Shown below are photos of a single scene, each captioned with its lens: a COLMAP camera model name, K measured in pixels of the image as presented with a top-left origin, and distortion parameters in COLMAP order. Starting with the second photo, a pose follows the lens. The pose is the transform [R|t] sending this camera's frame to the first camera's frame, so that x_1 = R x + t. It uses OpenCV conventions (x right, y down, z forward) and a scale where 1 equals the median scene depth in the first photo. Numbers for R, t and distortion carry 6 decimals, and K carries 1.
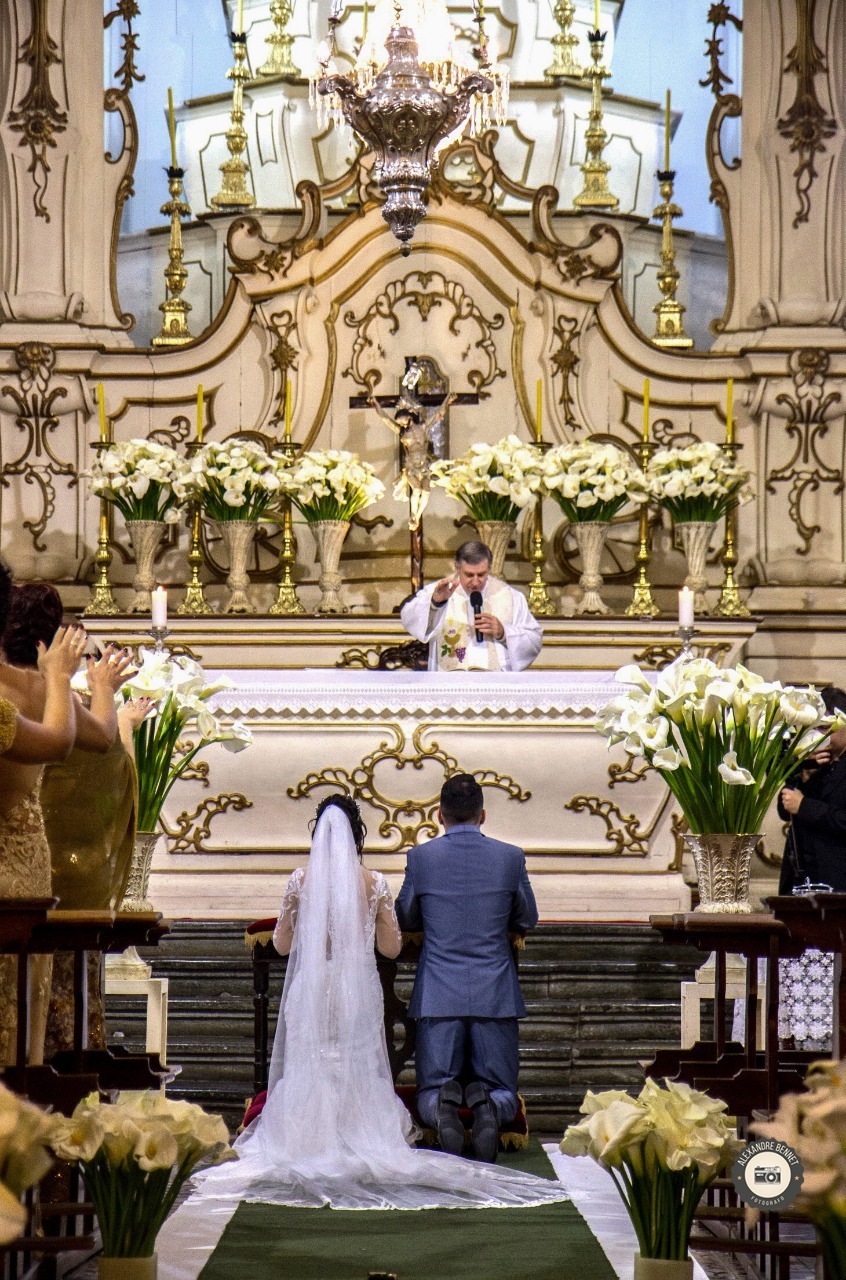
lens RADIAL K [[2793.7, 0, 423.0], [0, 2793.7, 640.0], [0, 0, 1]] dist [0.342646, 0.015909]
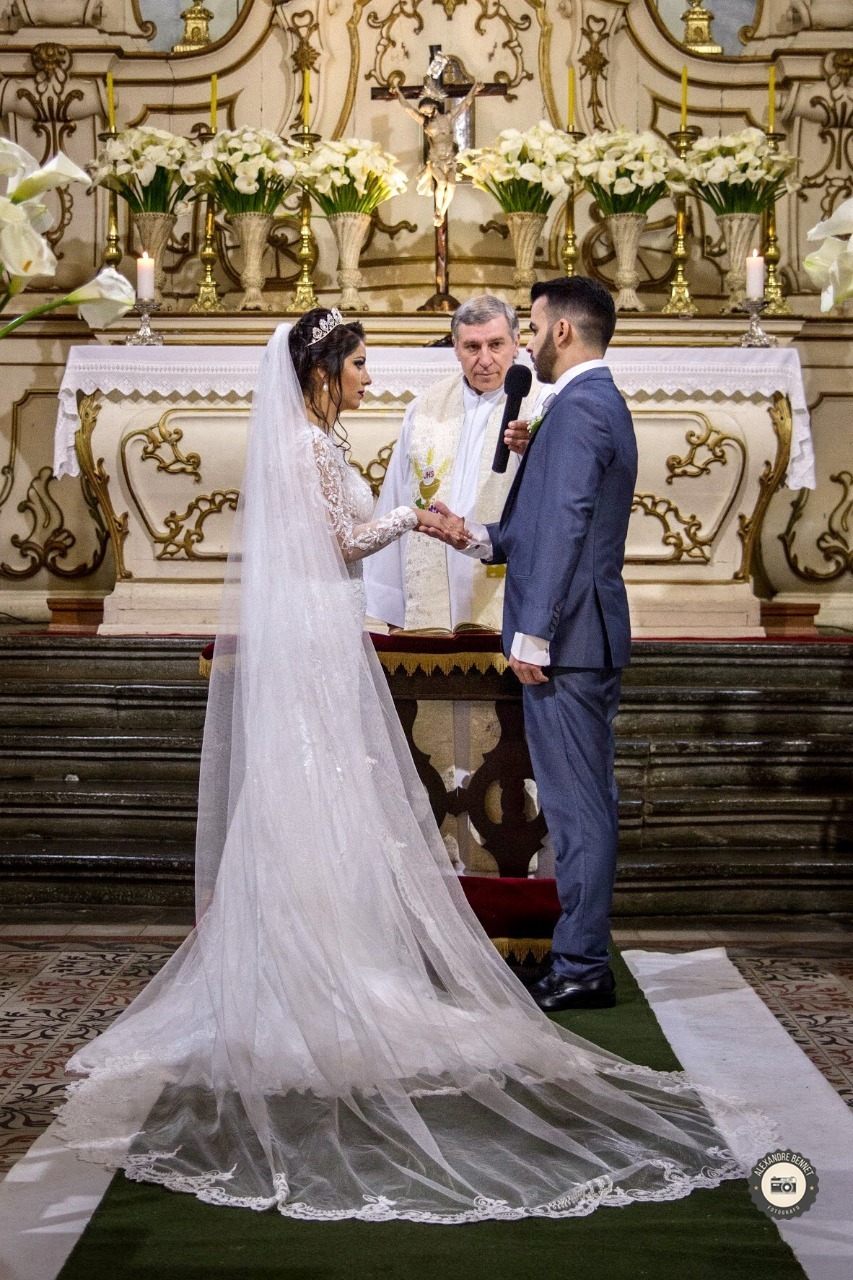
lens RADIAL K [[4261.7, 0, 426.5], [0, 4261.7, 640.0], [0, 0, 1]] dist [0.160241, 1.217850]
pose [[0.999976, 0.000855, -0.006849, 0.002910], [-0.000174, 0.995100, 0.098874, -0.046829], [0.006900, -0.098870, 0.995076, -0.496368]]
